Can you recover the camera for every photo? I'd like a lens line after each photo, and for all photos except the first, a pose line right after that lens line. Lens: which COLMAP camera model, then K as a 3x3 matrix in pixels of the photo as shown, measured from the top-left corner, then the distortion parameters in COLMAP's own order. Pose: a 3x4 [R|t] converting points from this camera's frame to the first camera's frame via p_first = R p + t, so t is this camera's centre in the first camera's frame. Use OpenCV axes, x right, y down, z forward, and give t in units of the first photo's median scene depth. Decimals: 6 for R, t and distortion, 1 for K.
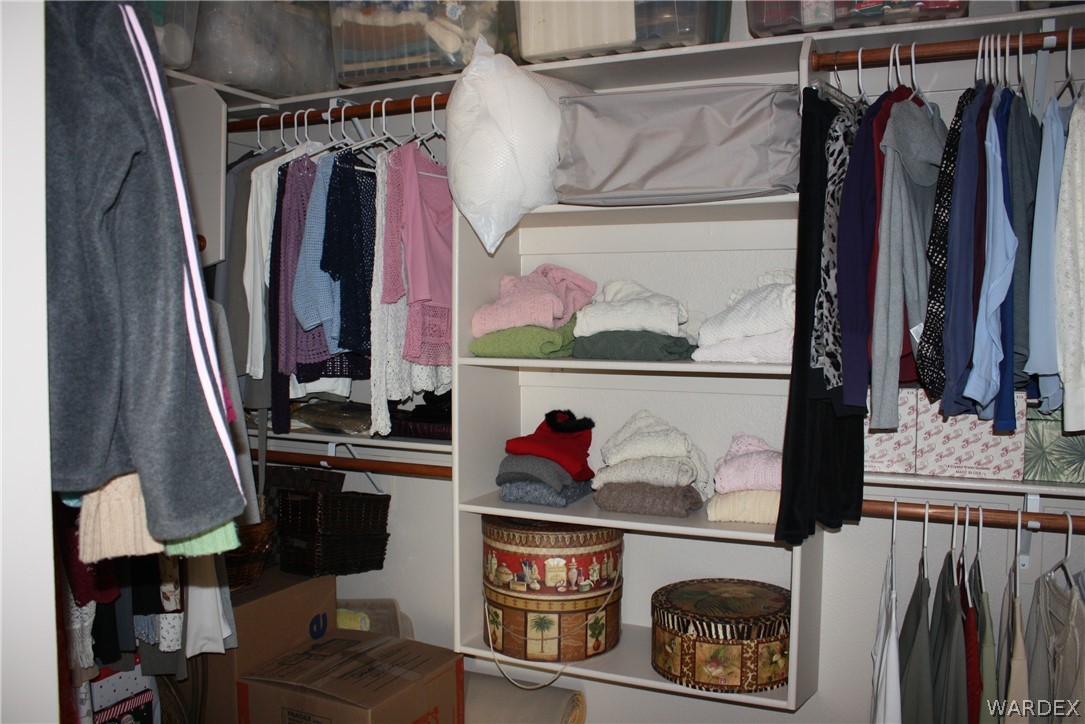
lens RADIAL K [[911.6, 0, 550.3], [0, 911.6, 351.6], [0, 0, 1]] dist [-0.161065, 0.145022]
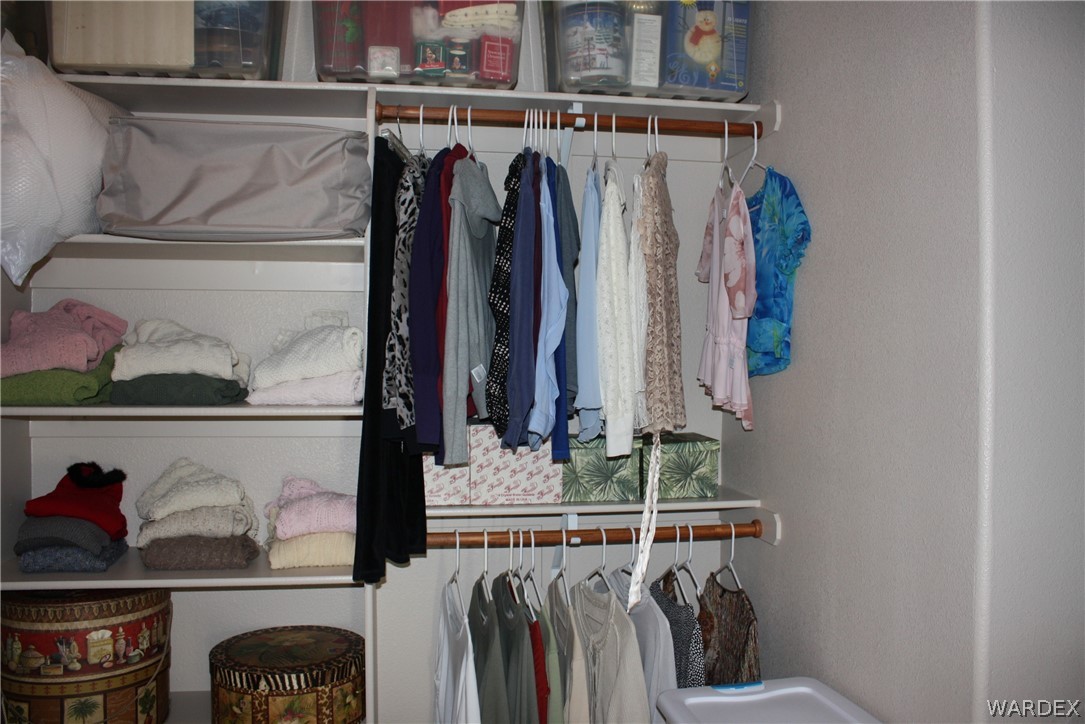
lens RADIAL K [[911.6, 0, 550.3], [0, 911.6, 351.6], [0, 0, 1]] dist [-0.161065, 0.145022]
pose [[0.829169, 0.003157, 0.558990, -0.118693], [0.020711, 0.999124, -0.036363, -0.004932], [-0.558615, 0.041728, 0.828377, 0.031836]]
